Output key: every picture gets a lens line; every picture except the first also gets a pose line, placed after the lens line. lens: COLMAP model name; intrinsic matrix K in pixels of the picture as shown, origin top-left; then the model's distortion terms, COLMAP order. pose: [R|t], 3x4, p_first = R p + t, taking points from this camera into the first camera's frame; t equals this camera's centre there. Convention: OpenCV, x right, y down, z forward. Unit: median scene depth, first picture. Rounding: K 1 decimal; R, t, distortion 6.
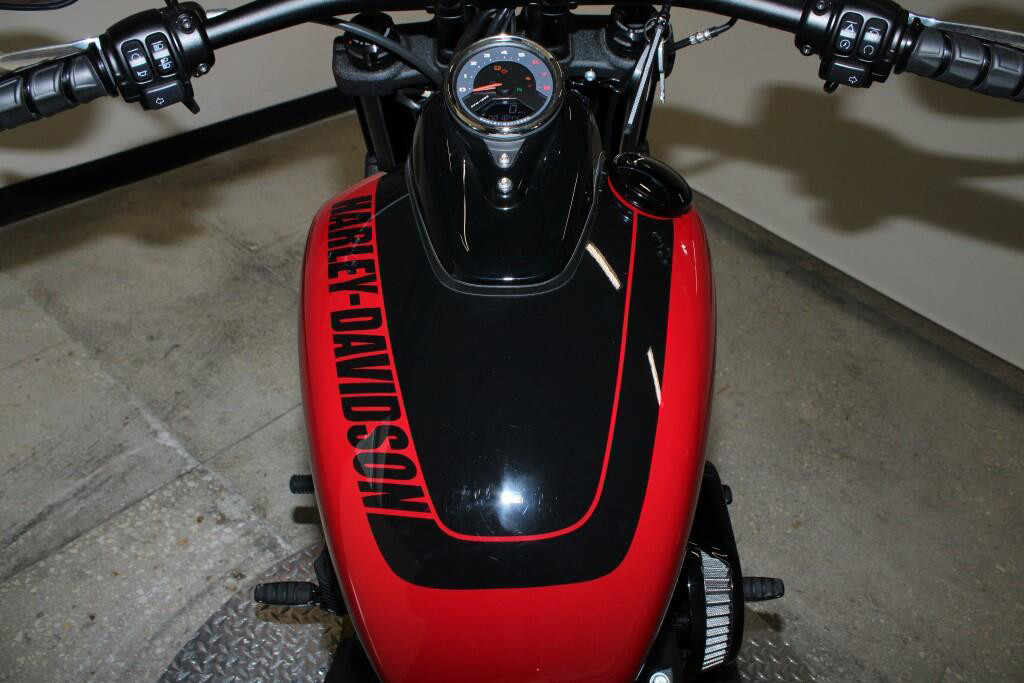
lens RADIAL K [[832.5, 0, 514.7], [0, 832.5, 362.9], [0, 0, 1]] dist [-0.152623, 0.121426]
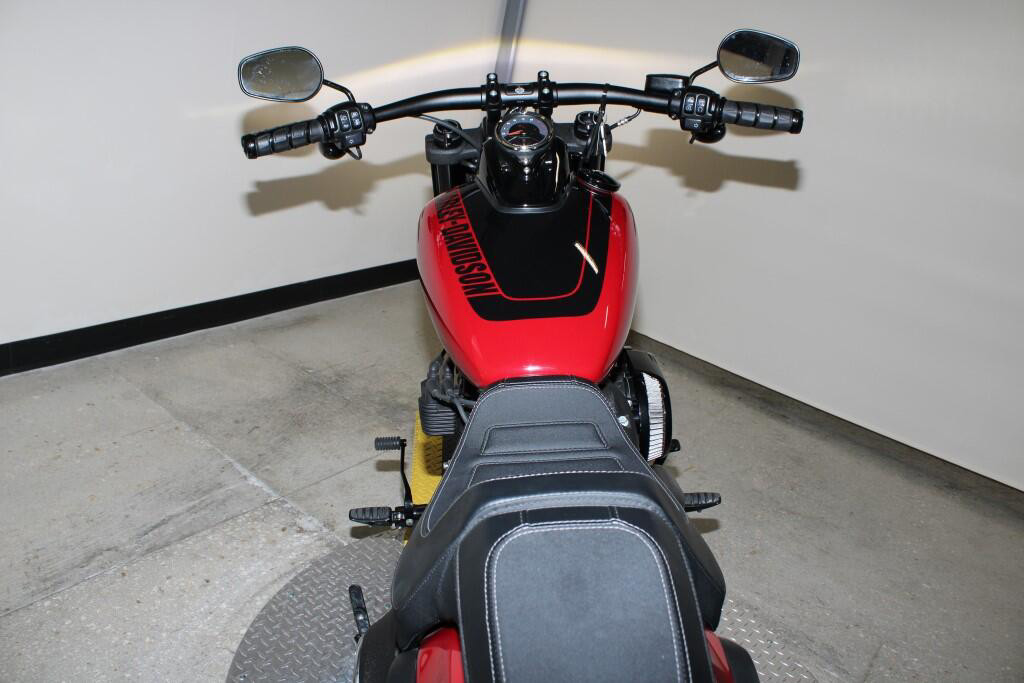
lens RADIAL K [[832.5, 0, 514.7], [0, 832.5, 362.9], [0, 0, 1]] dist [-0.152623, 0.121426]
pose [[0.999467, -0.027778, 0.017177, -0.032095], [0.031610, 0.955040, -0.294785, 0.299899], [-0.008216, 0.295171, 0.955409, -0.289811]]
